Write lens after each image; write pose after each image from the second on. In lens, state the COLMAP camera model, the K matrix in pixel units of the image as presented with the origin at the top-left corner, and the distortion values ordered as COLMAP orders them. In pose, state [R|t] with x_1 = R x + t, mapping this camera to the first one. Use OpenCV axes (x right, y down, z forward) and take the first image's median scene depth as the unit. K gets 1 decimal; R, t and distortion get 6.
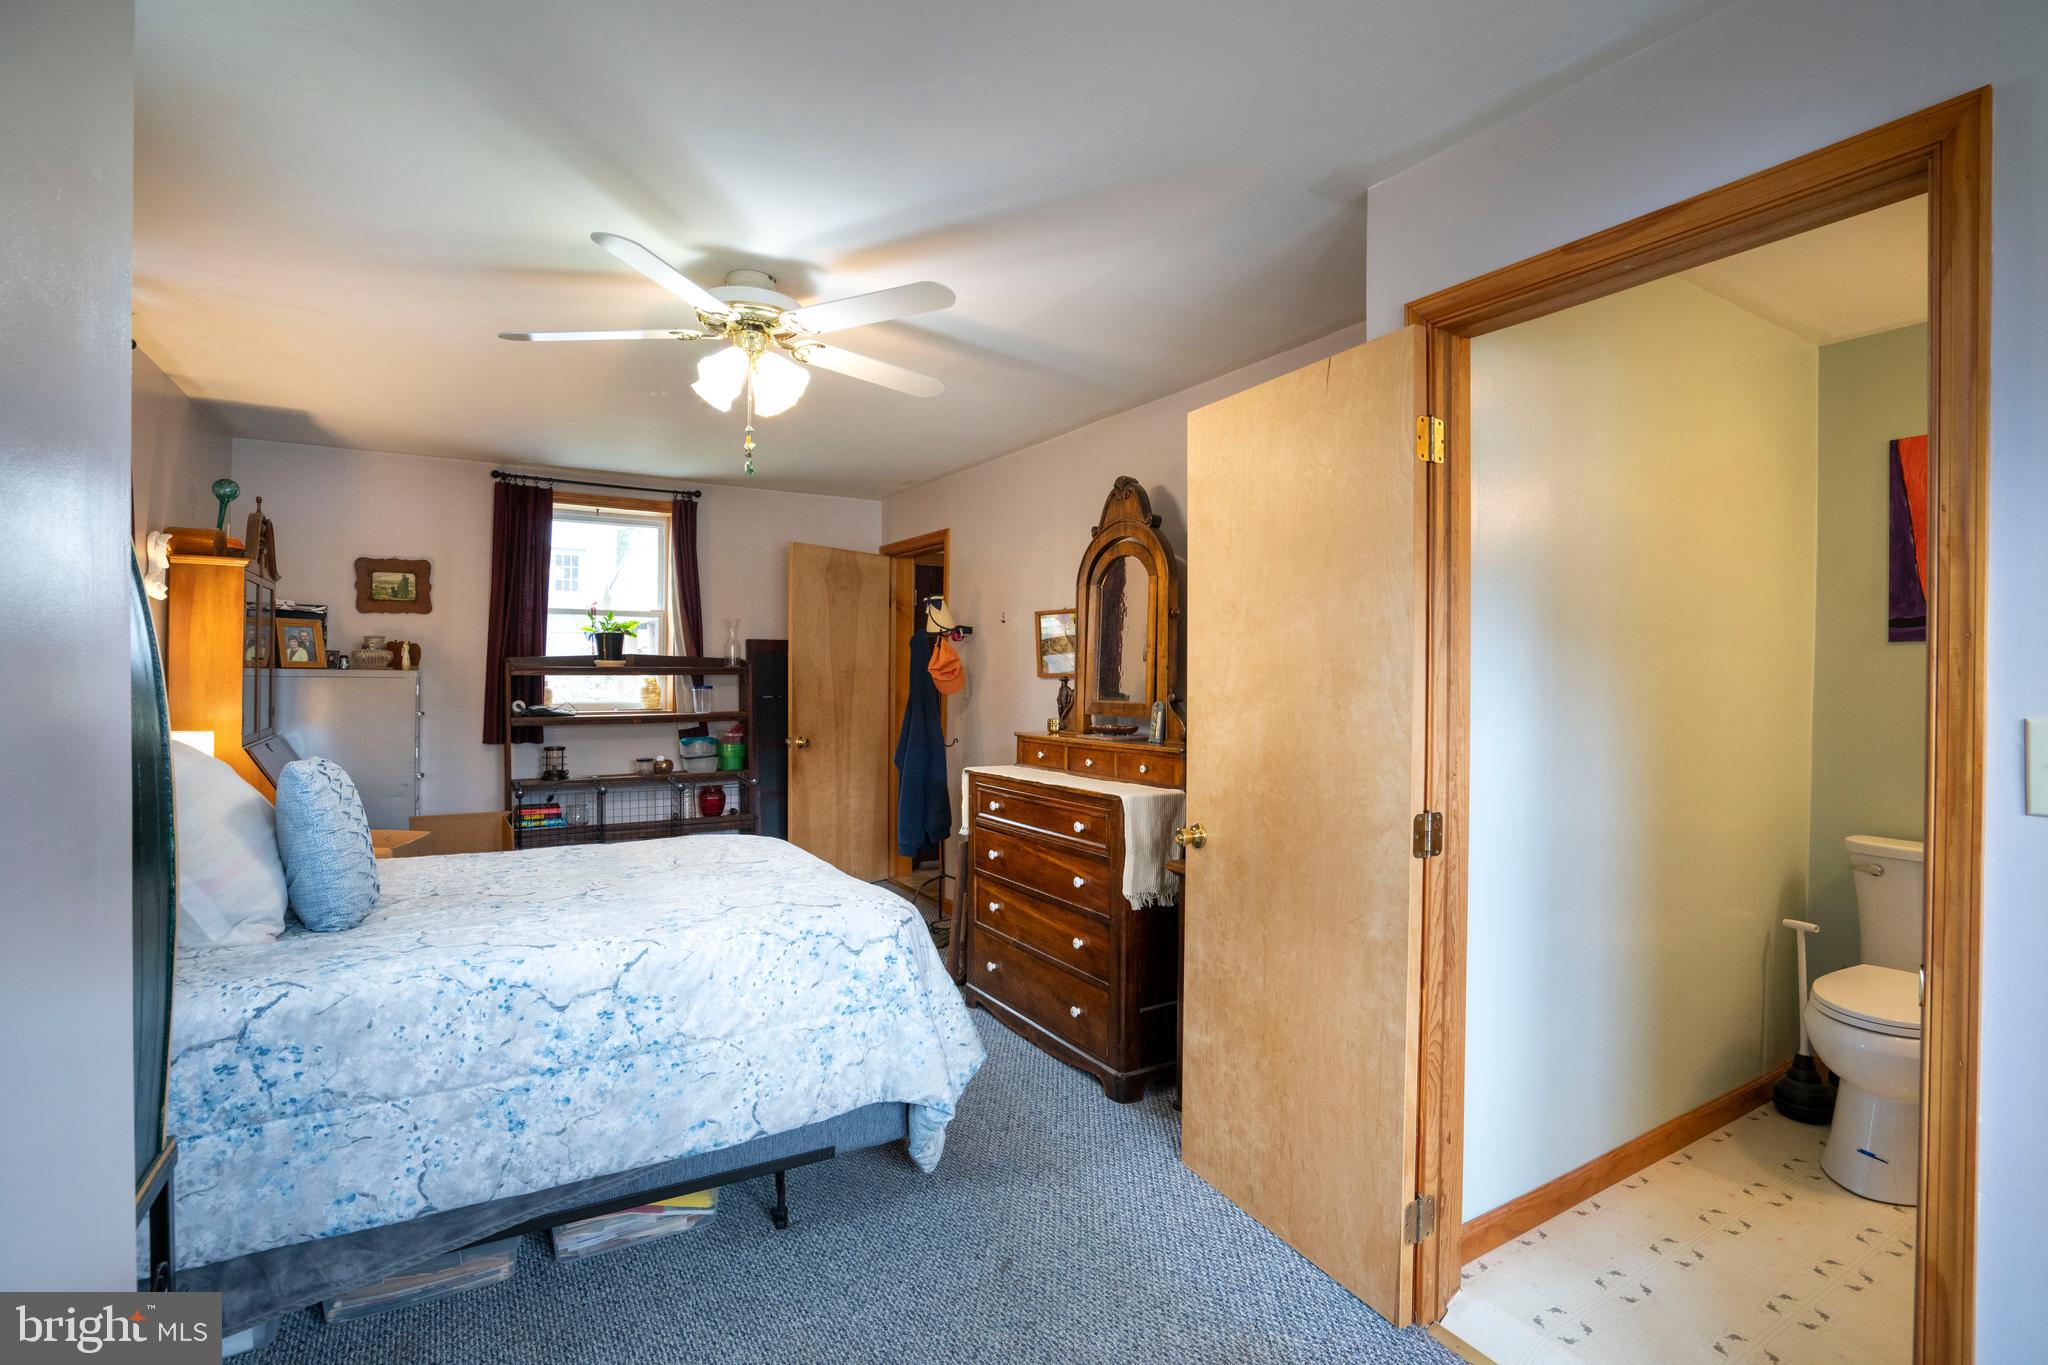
lens RADIAL K [[943.6, 0, 1025.9], [0, 943.6, 685.0], [0, 0, 1]] dist [-0.040743, 0.011035]
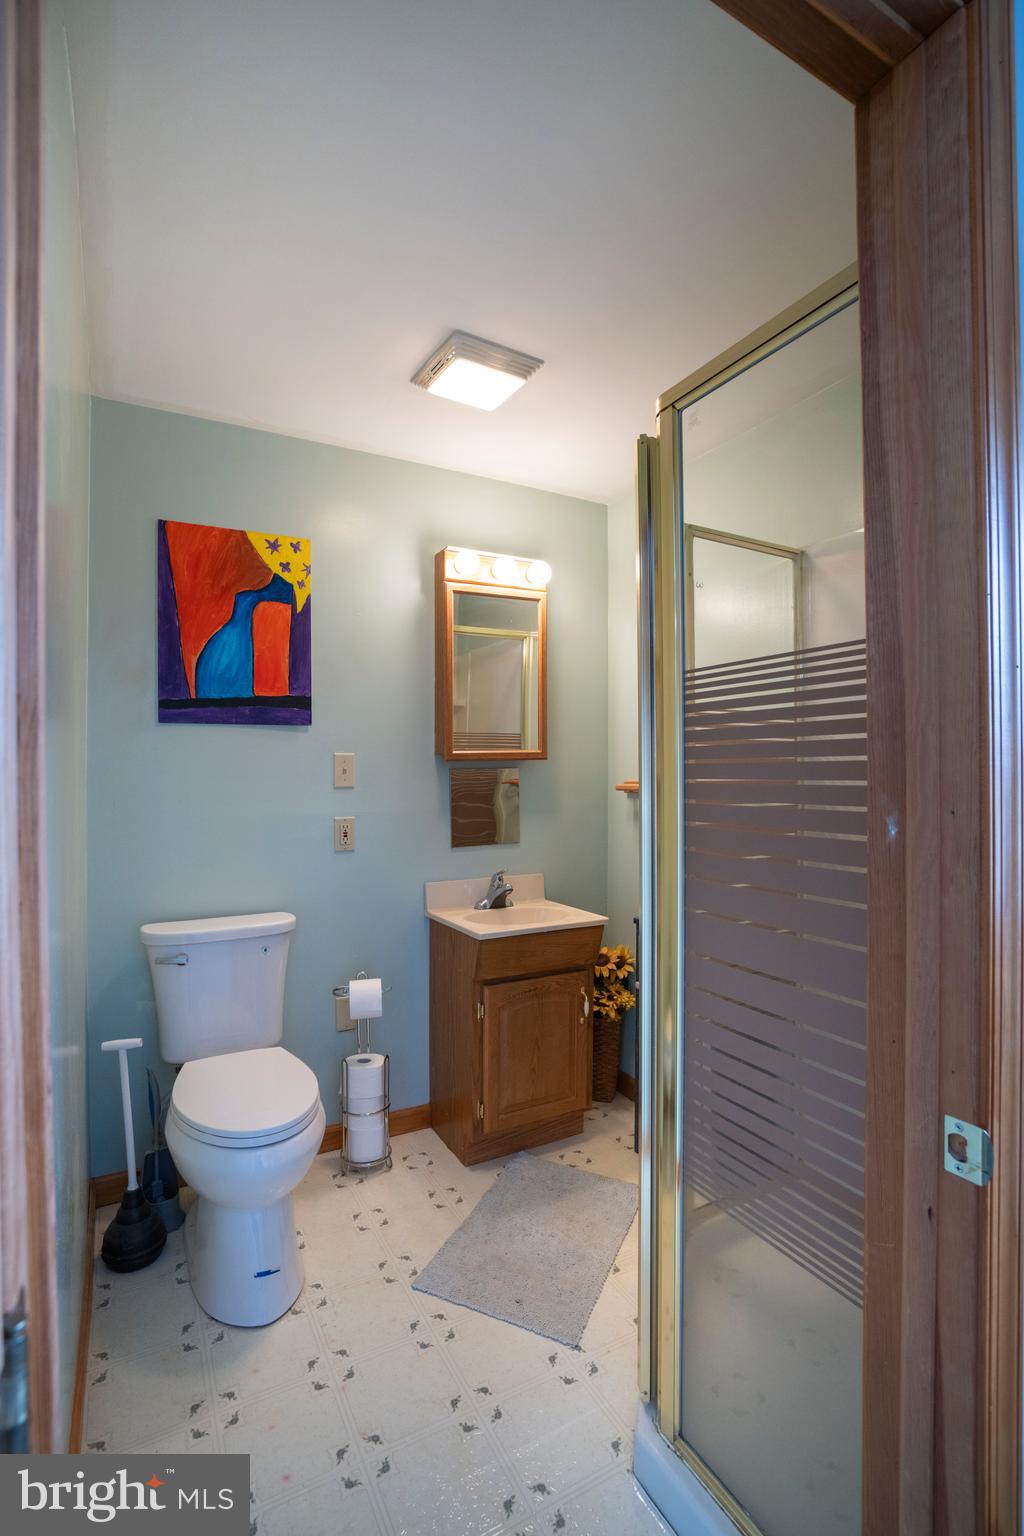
lens RADIAL K [[707.7, 0, 513.2], [0, 707.7, 773.5], [0, 0, 1]] dist [-0.040743, 0.011035]
pose [[0.016976, -0.006836, 0.999833, 0.197417], [0.010066, 0.999927, 0.006666, 0.006917], [-0.999805, 0.009951, 0.017044, 0.616506]]
